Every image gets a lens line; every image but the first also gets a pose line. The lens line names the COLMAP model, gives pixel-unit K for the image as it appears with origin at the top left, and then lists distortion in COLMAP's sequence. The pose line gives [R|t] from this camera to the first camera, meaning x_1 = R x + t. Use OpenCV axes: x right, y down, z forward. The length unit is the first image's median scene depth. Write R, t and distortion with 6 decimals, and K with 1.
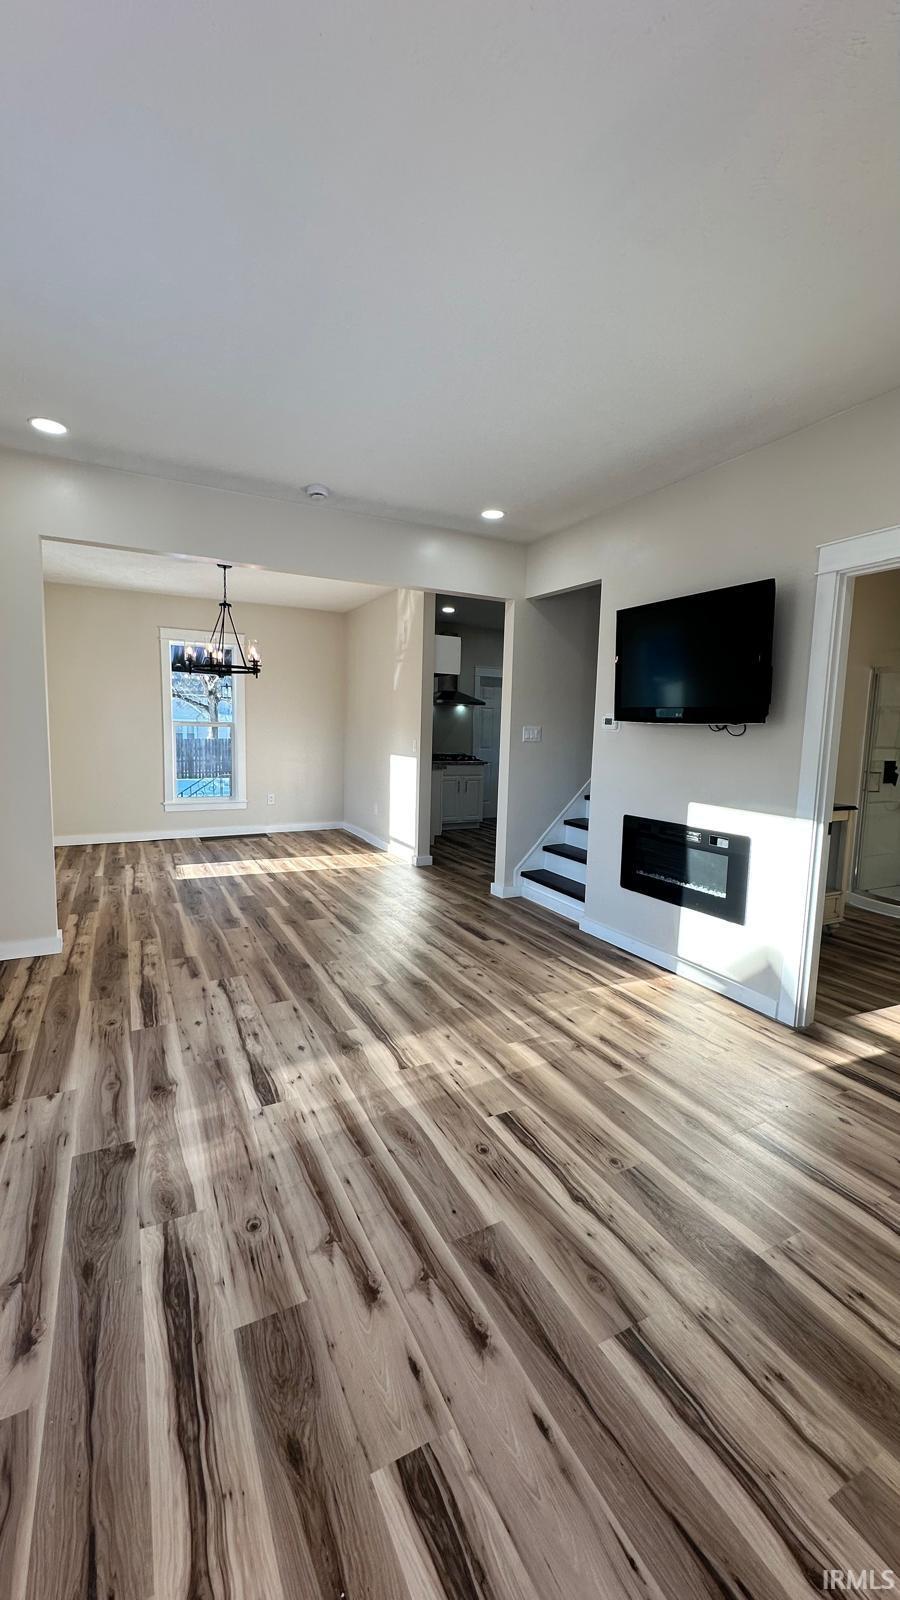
lens RADIAL K [[636.0, 0, 455.4], [0, 636.0, 802.6], [0, 0, 1]] dist [0.000956, -0.000524]
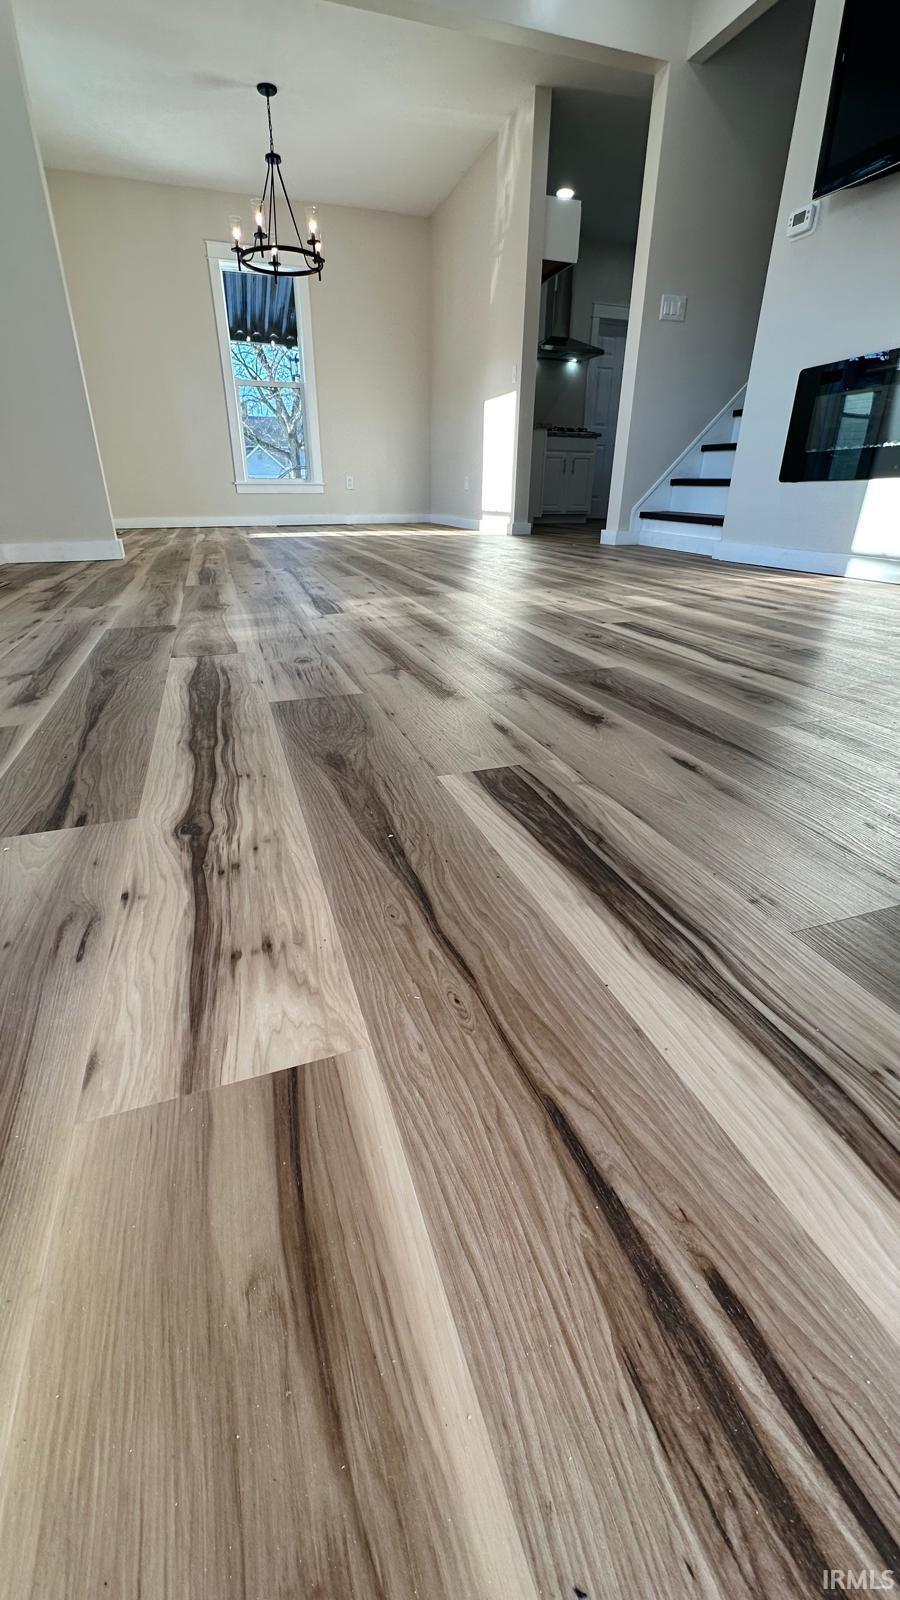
lens RADIAL K [[636.0, 0, 448.4], [0, 636.0, 799.4], [0, 0, 1]] dist [0.000956, -0.000524]
pose [[0.987945, 0.046767, -0.147573, -0.007703], [0.002187, 0.948964, 0.315377, 0.444430], [0.154791, -0.311898, 0.937422, 0.170499]]
